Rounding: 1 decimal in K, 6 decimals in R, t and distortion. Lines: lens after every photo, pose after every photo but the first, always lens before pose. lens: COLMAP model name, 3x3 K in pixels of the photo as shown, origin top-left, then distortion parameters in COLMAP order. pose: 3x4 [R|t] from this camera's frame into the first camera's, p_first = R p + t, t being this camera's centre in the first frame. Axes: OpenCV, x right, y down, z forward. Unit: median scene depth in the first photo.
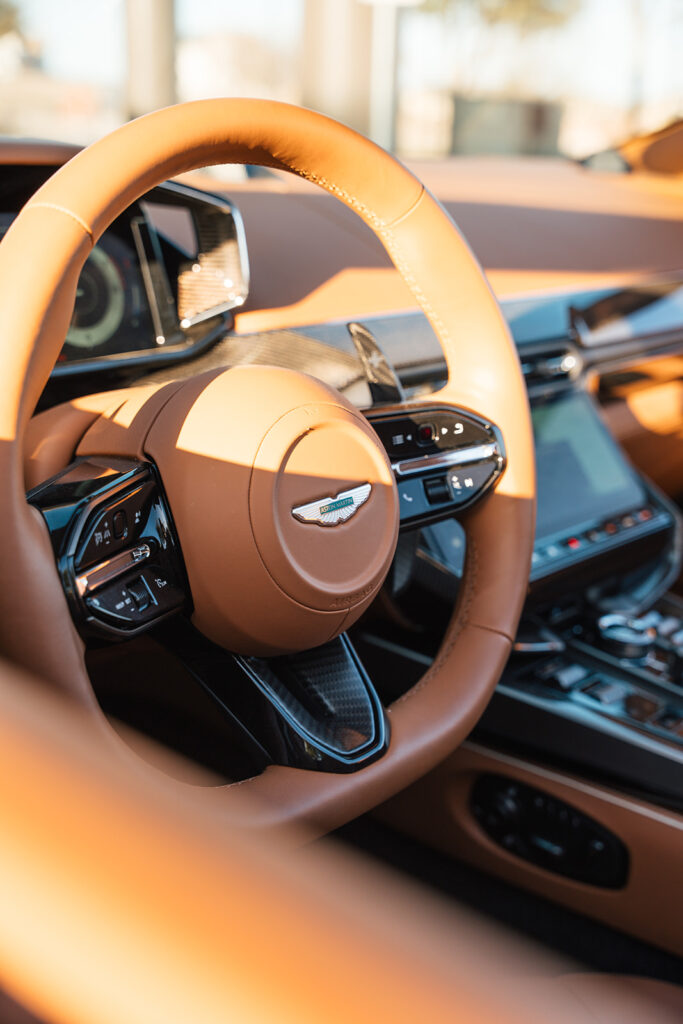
lens RADIAL K [[1290.4, 0, 340.8], [0, 1290.4, 508.6], [0, 0, 1]] dist [0.030258, 0.000000]
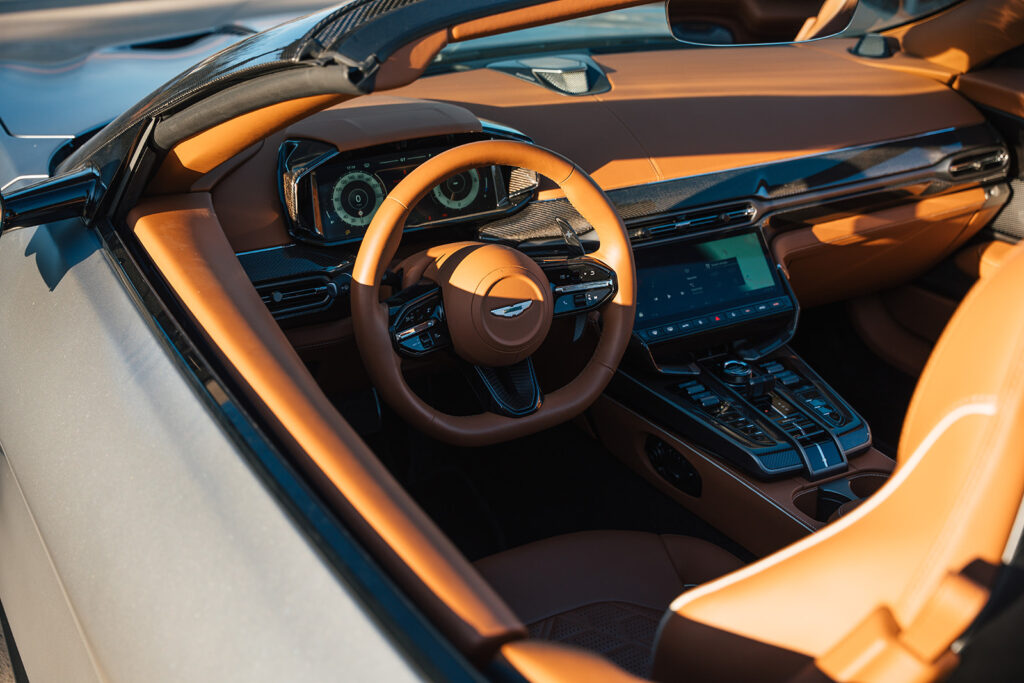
lens RADIAL K [[1241.5, 0, 512.3], [0, 1241.5, 342.8], [0, 0, 1]] dist [-0.001550, 0.000000]
pose [[0.941909, 0.098792, -0.321010, 0.704641], [-0.057302, 0.989017, 0.136238, -0.242263], [0.330944, -0.109929, 0.937225, -1.123537]]
